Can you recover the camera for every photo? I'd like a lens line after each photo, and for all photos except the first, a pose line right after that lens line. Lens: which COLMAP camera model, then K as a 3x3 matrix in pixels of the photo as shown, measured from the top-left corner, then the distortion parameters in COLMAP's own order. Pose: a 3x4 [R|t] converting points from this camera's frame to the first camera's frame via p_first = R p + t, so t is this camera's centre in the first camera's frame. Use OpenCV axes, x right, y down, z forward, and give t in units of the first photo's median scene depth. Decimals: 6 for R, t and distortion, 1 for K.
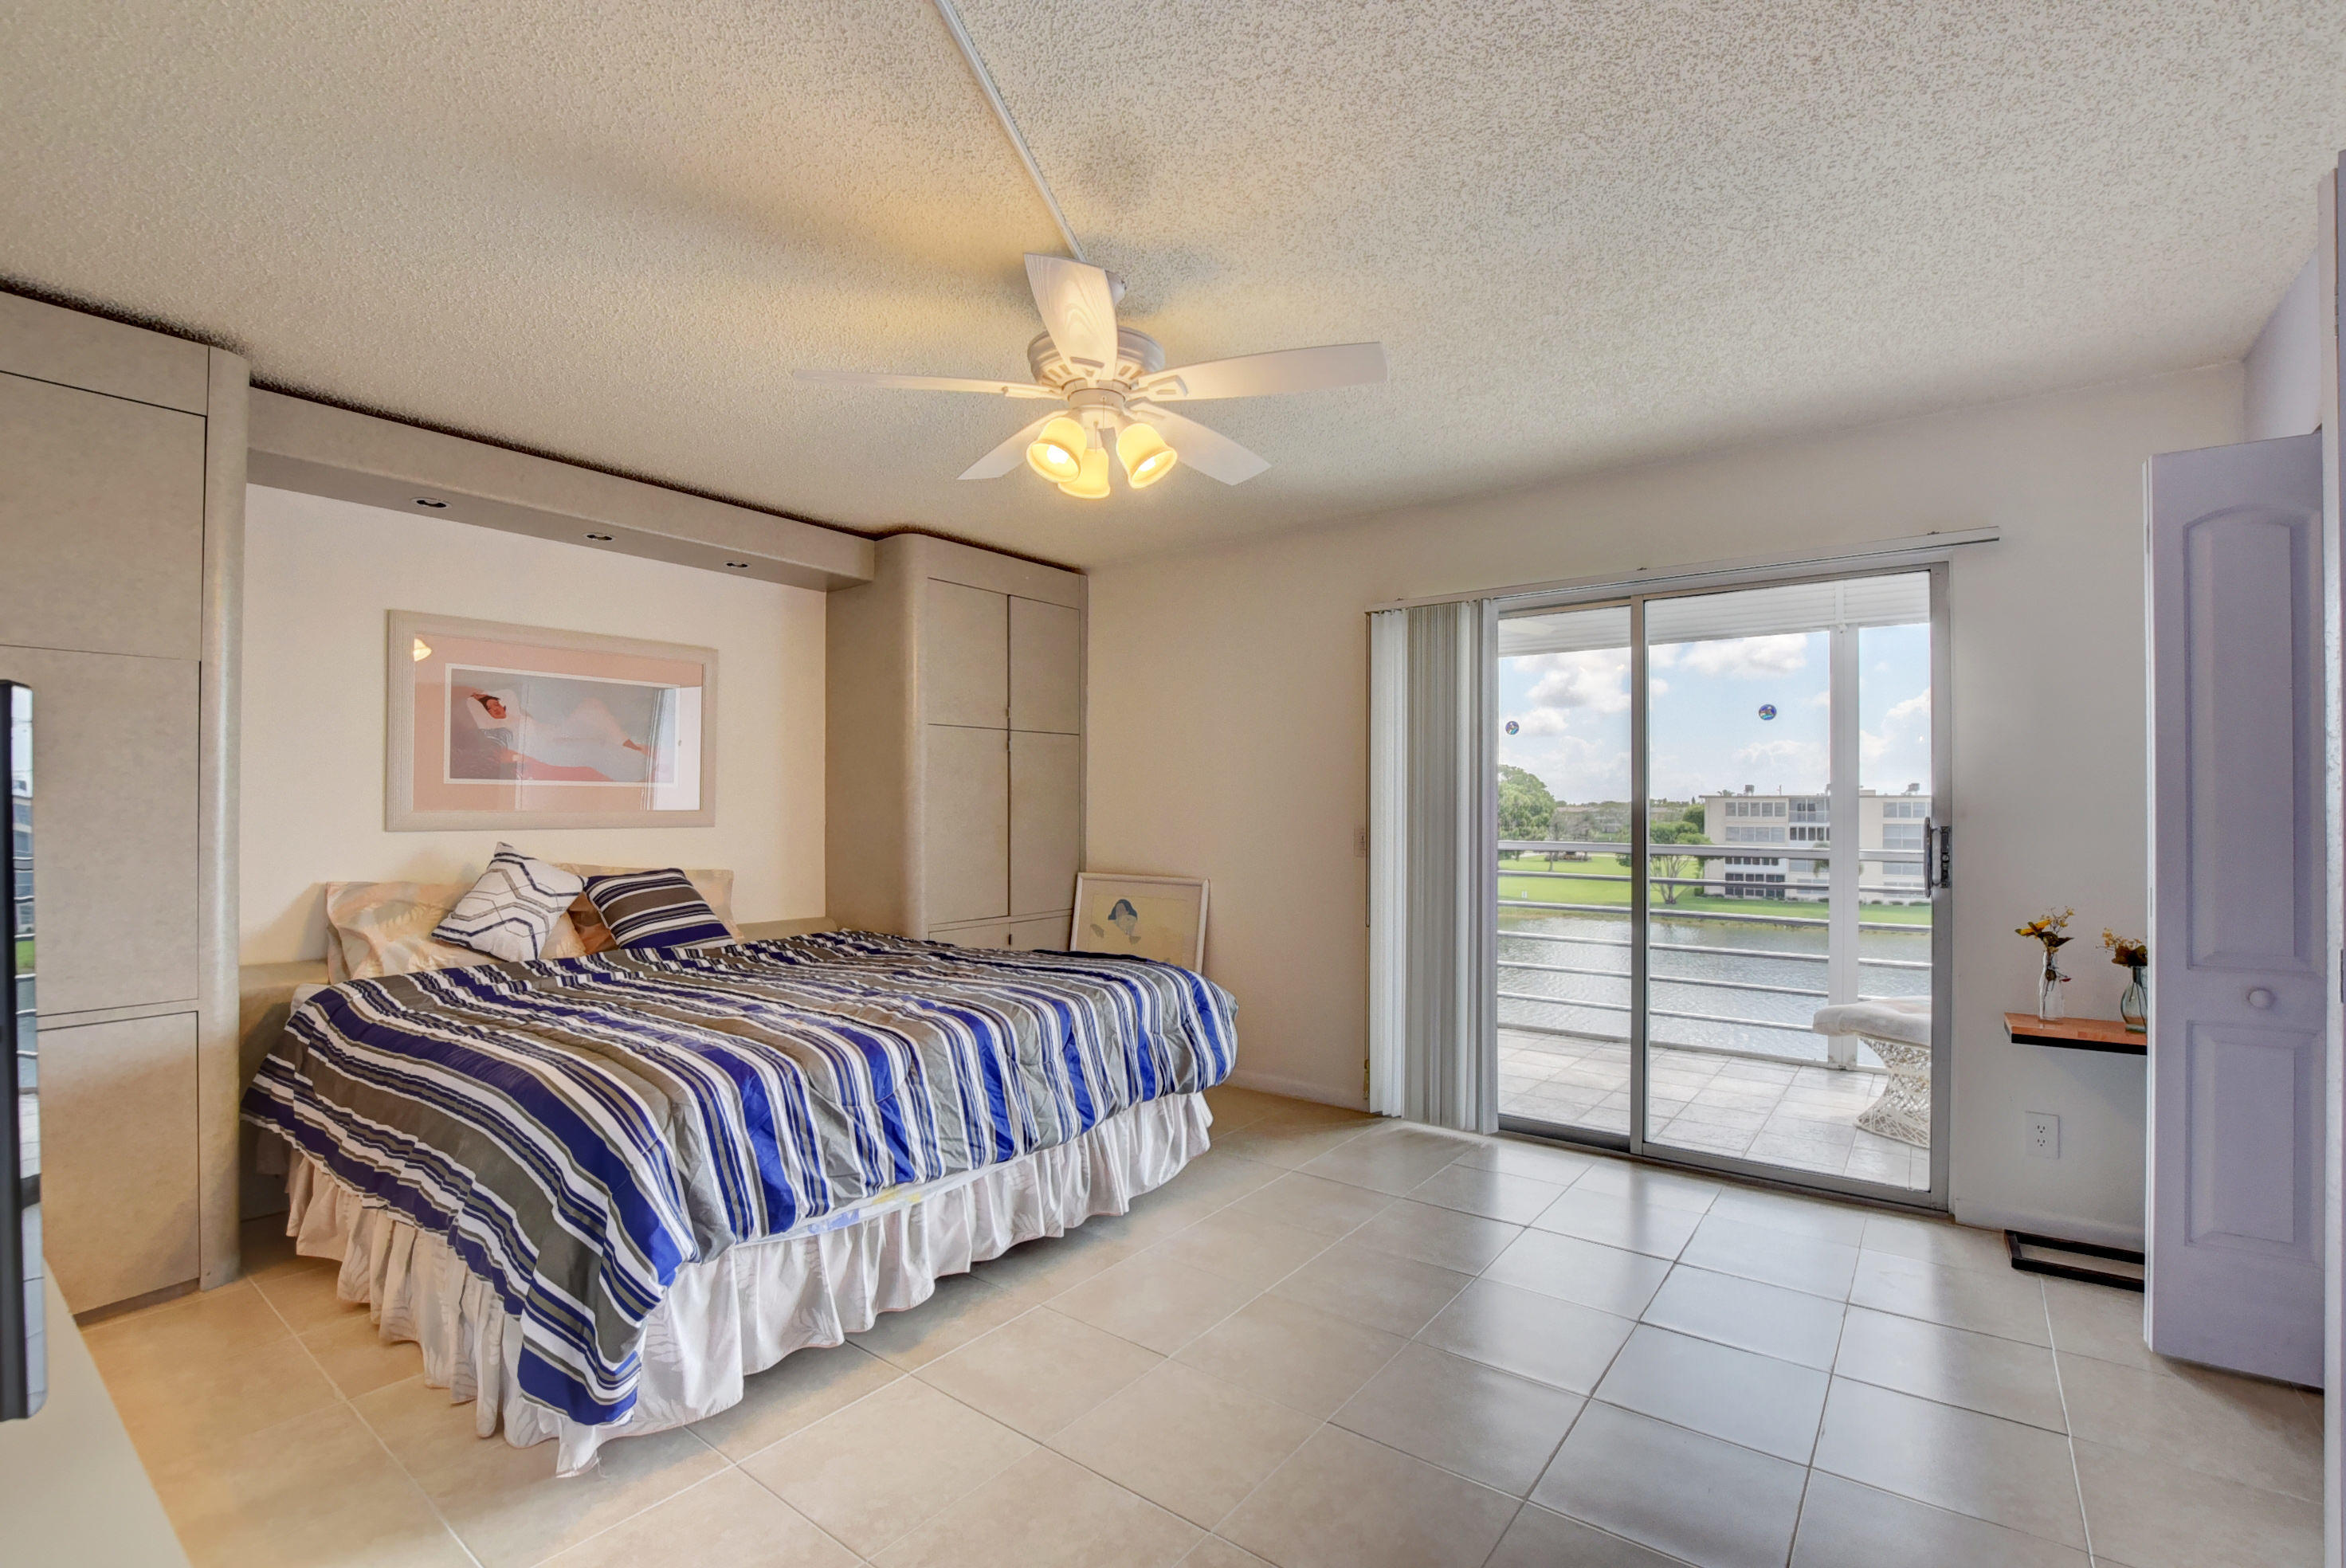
lens RADIAL K [[1031.2, 0, 1179.8], [0, 1031.2, 797.6], [0, 0, 1]] dist [-0.030047, -0.000215]
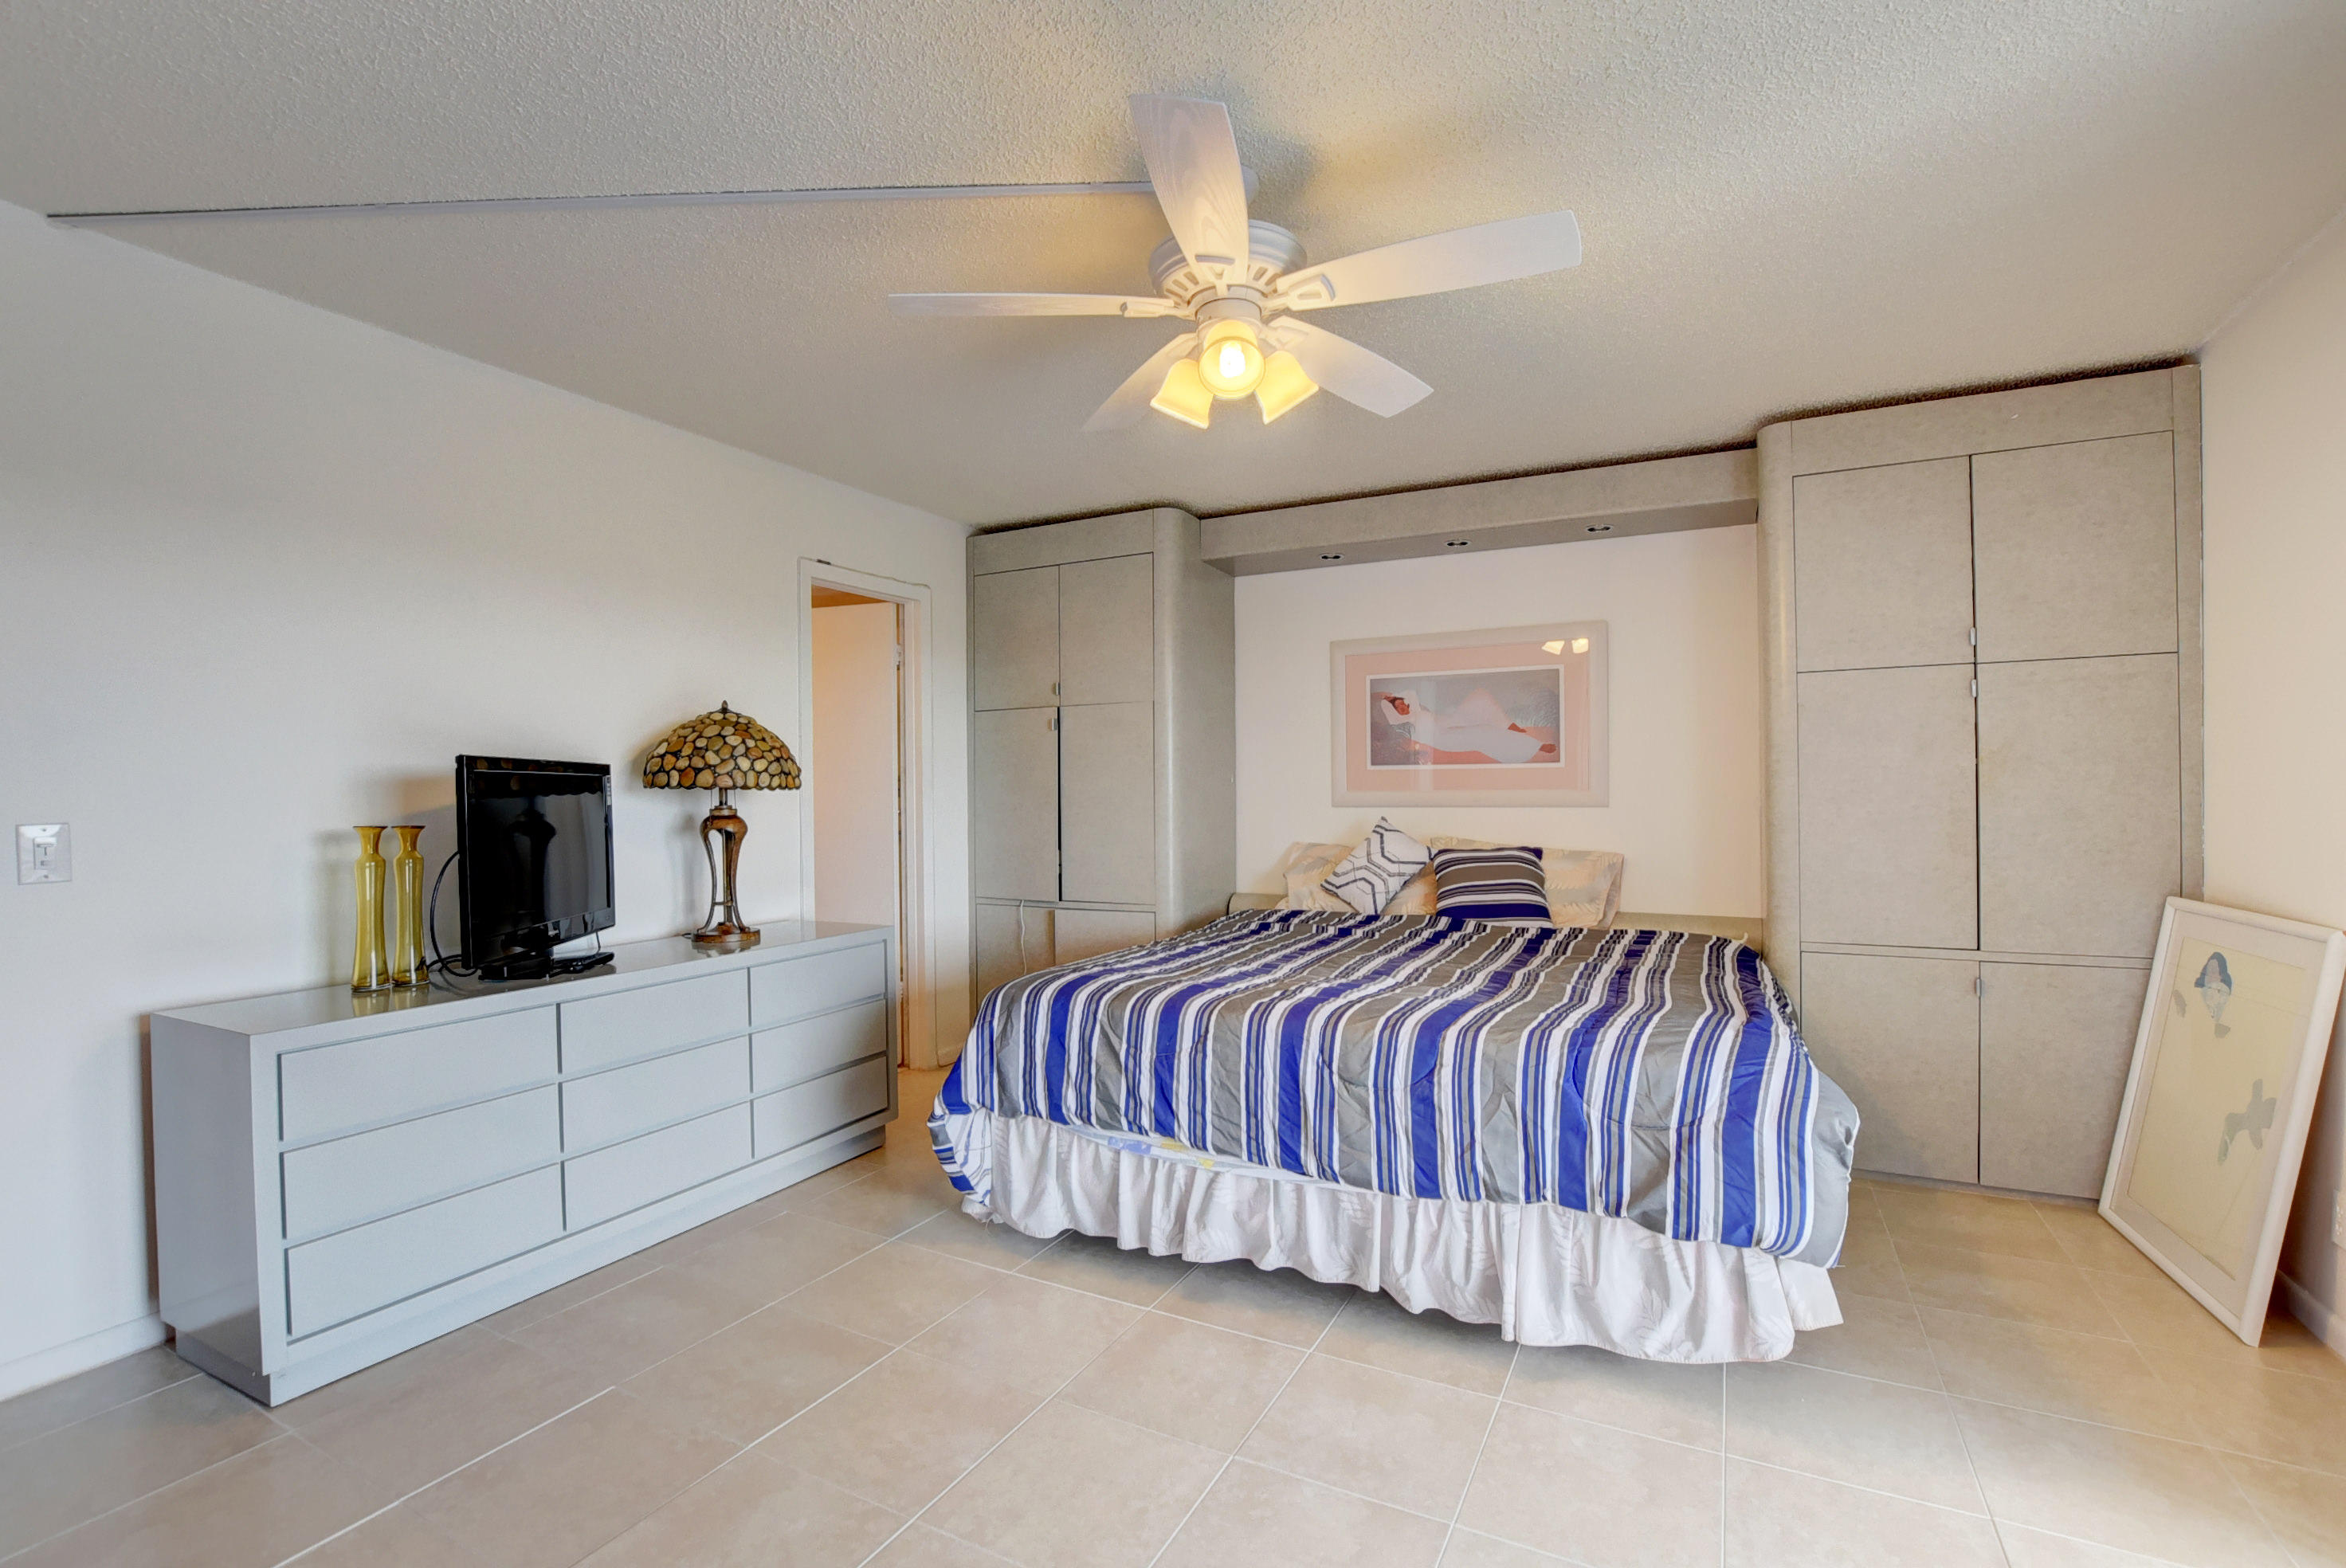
lens RADIAL K [[1031.2, 0, 1172.6], [0, 1031.2, 804.7], [0, 0, 1]] dist [-0.030047, -0.000215]
pose [[0.170487, 0.009288, -0.985316, 0.516824], [0.015035, 0.999815, 0.012026, 0.011151], [0.985245, -0.016864, 0.170315, 0.545279]]
